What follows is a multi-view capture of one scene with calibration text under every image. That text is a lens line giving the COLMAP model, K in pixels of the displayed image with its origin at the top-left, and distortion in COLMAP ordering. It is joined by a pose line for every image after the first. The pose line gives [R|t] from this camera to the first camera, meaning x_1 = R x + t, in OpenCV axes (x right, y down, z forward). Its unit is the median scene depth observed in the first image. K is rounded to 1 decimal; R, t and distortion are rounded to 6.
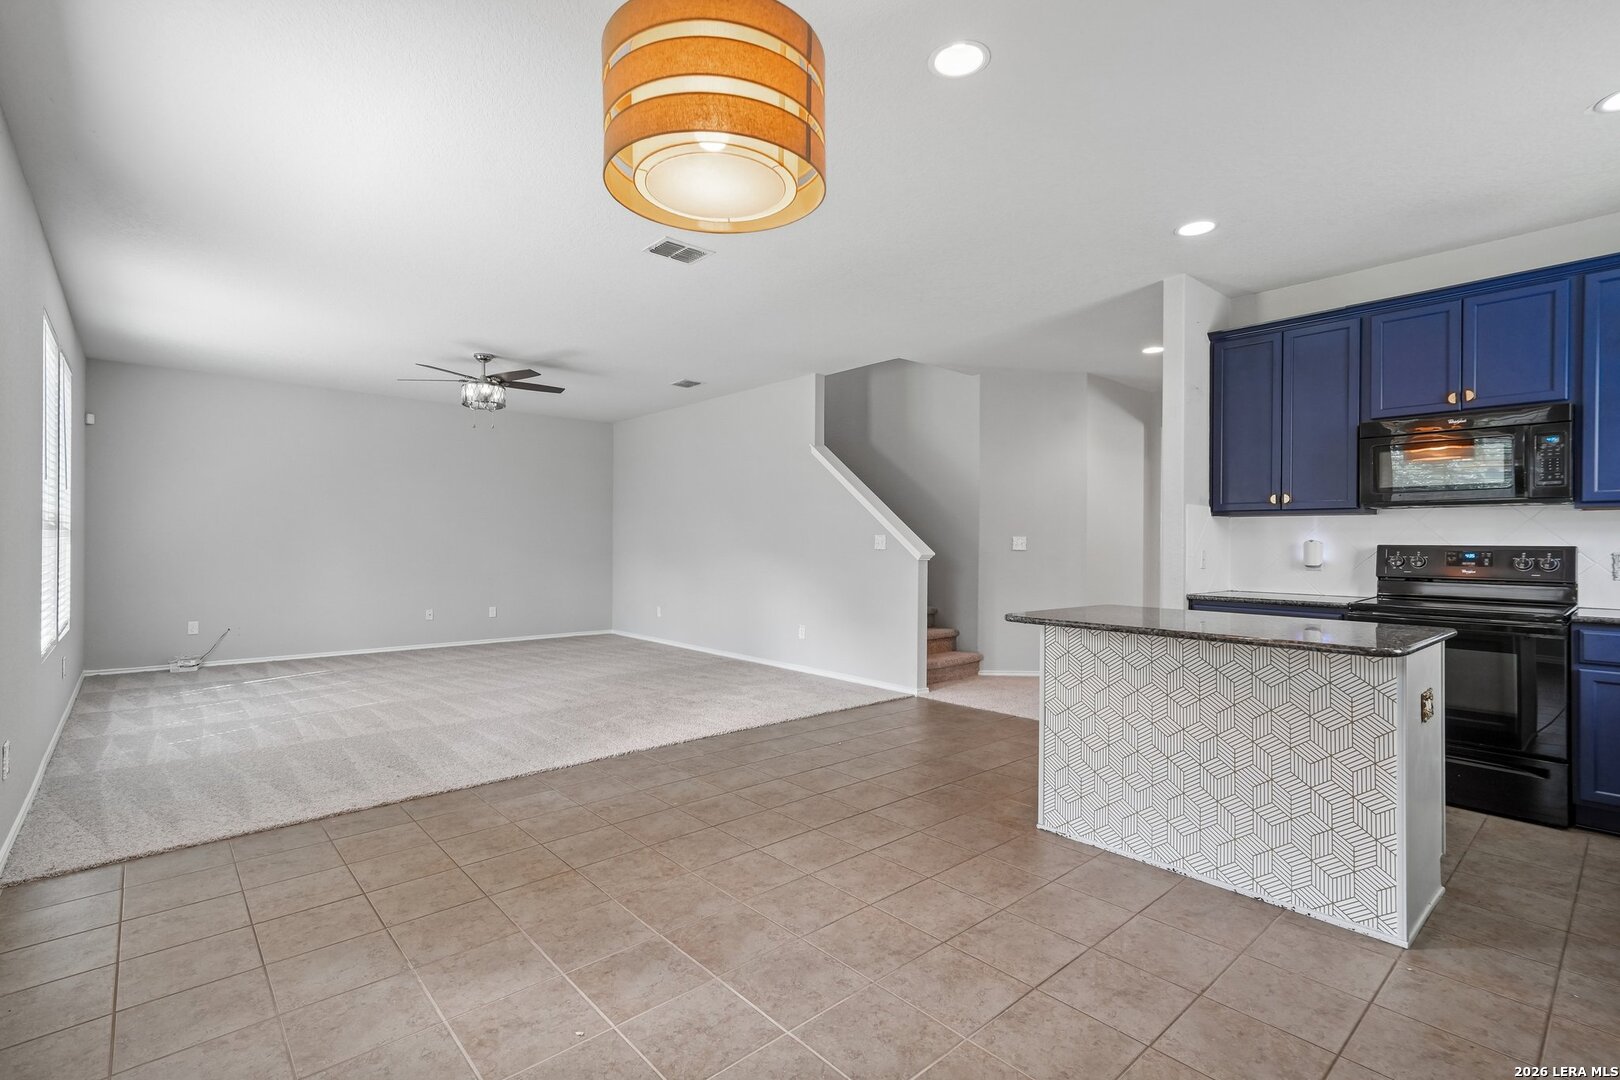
lens RADIAL K [[743.0, 0, 810.0], [0, 743.0, 540.0], [0, 0, 1]] dist [0.001355, 0.000221]
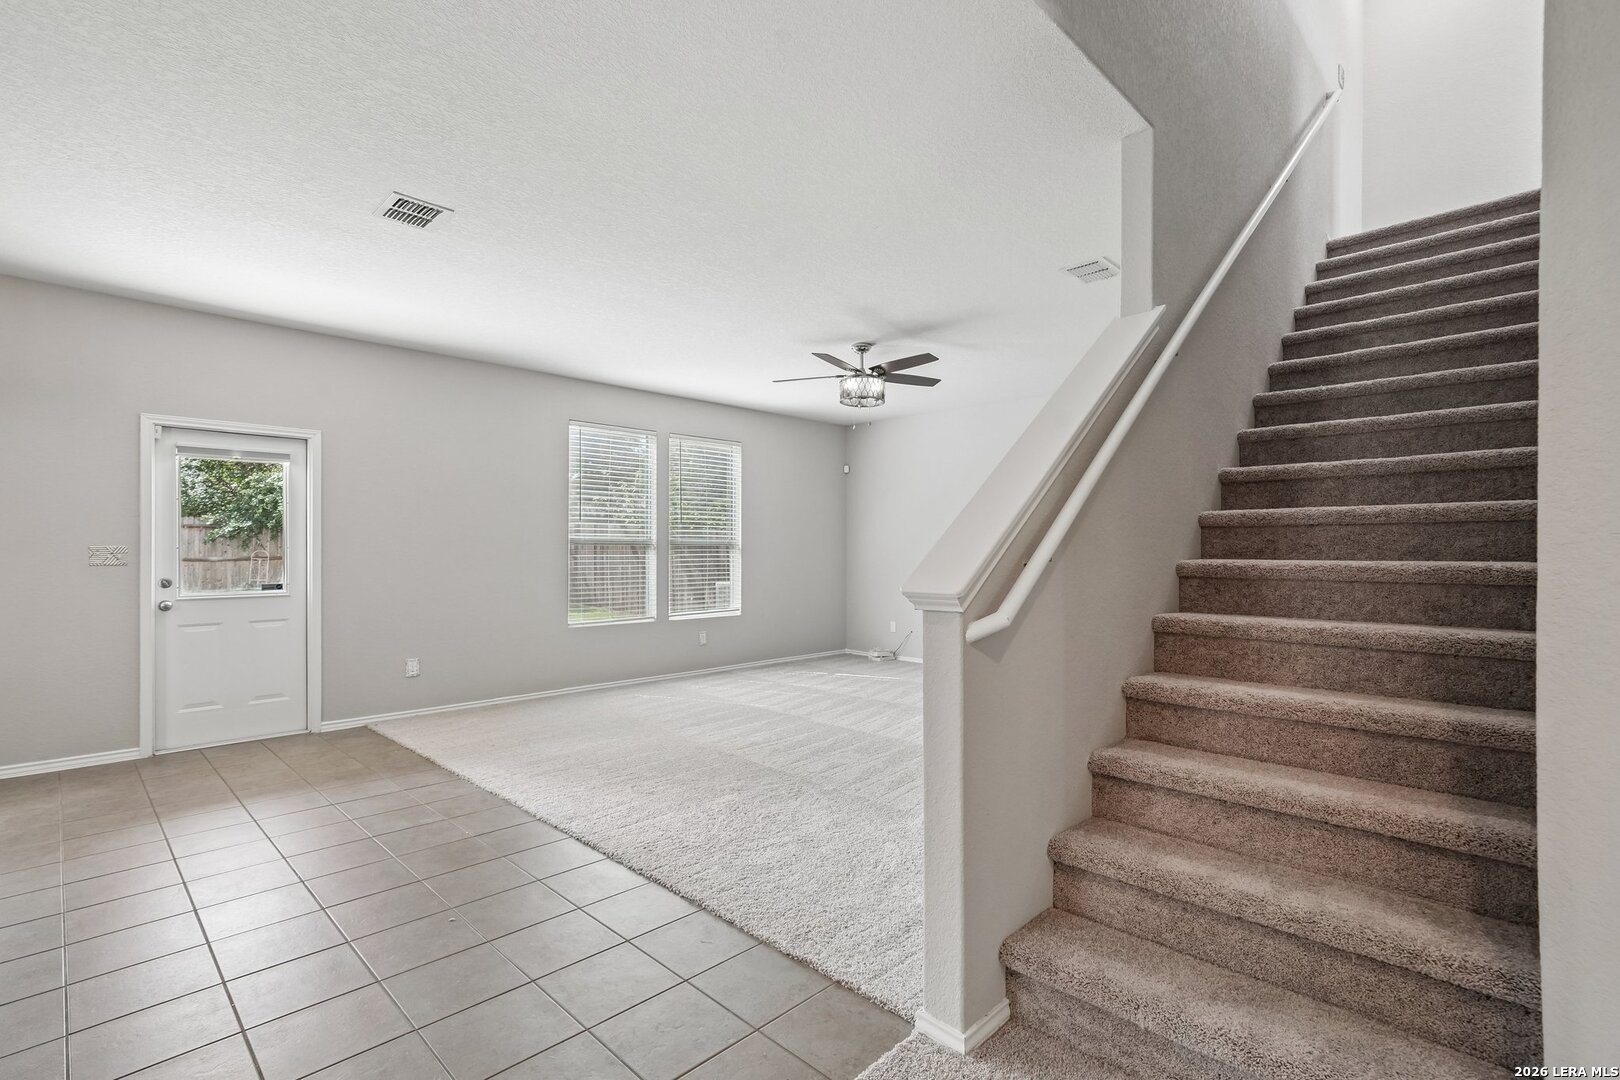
lens RADIAL K [[744.6, 0, 808.4], [0, 744.6, 552.1], [0, 0, 1]] dist [0.011256, -0.000331]
pose [[0.061412, -0.007920, -0.998081, 0.685125], [0.004684, 0.999960, -0.007647, 0.005597], [0.998102, -0.004206, 0.061447, 1.368844]]
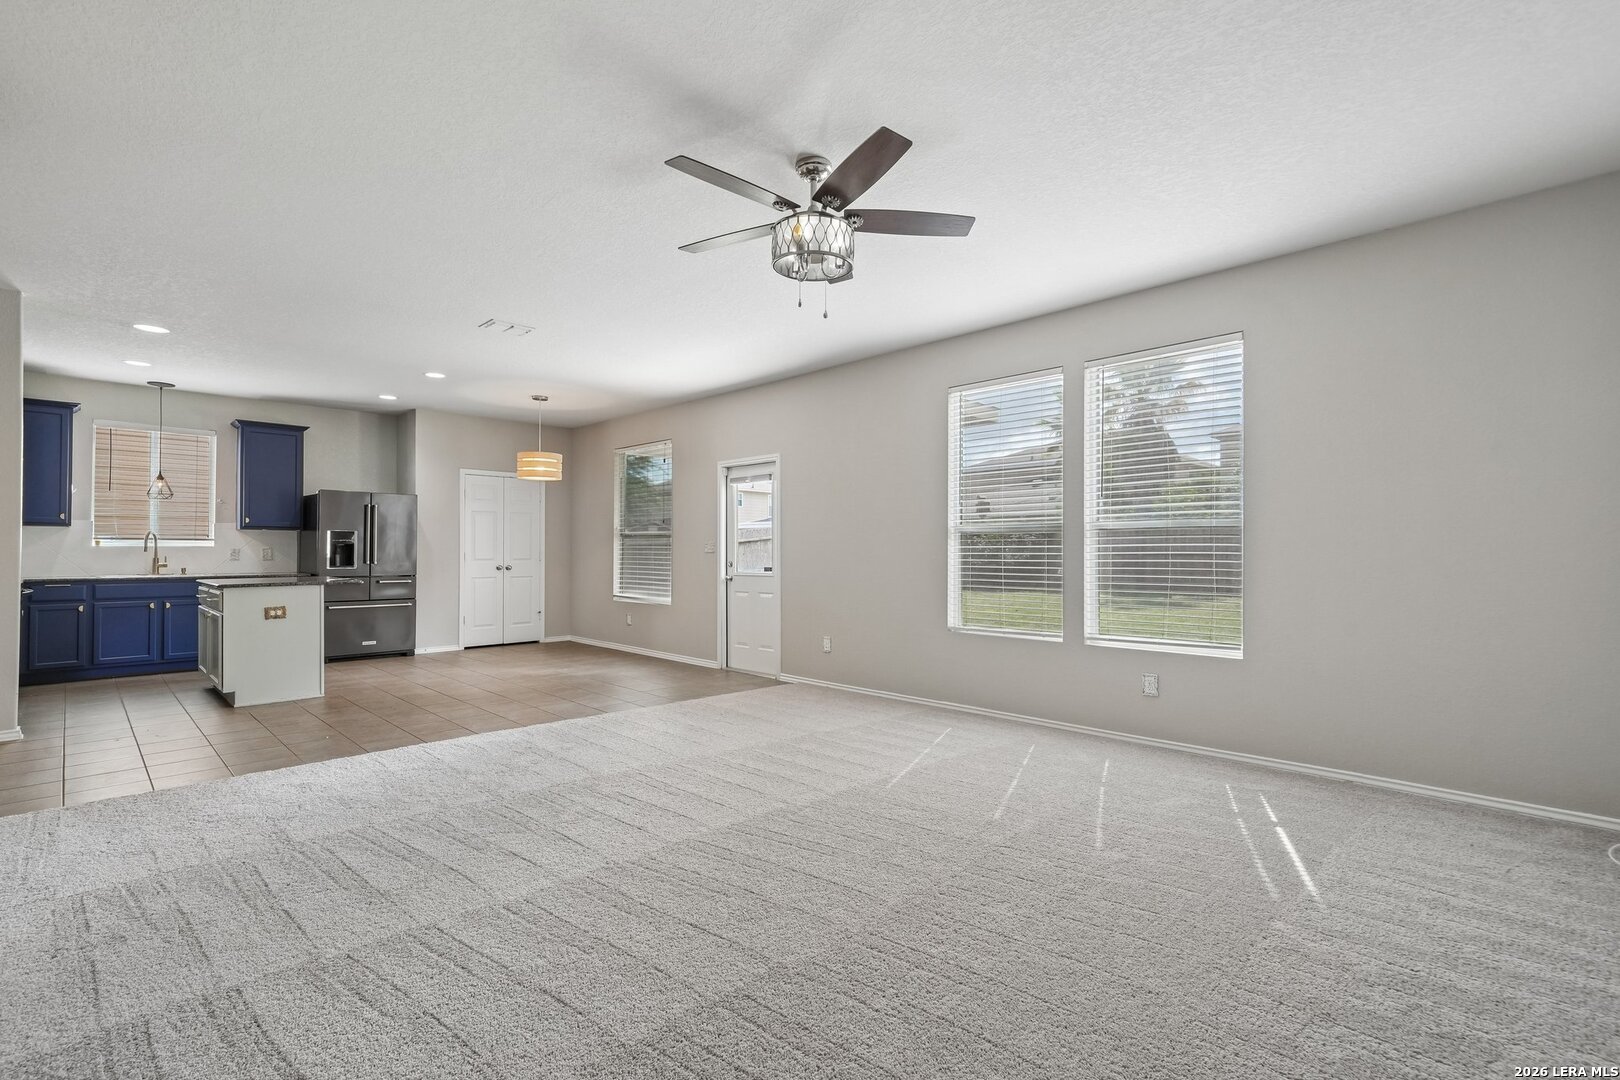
lens RADIAL K [[734.8, 0, 810.0], [0, 734.8, 540.0], [0, 0, 1]] dist [0.001293, 0.000414]
pose [[-0.998144, -0.009004, -0.060225, -0.633897], [-0.007858, 0.999784, -0.019237, 0.013616], [0.060385, -0.018728, -0.997999, 2.301961]]
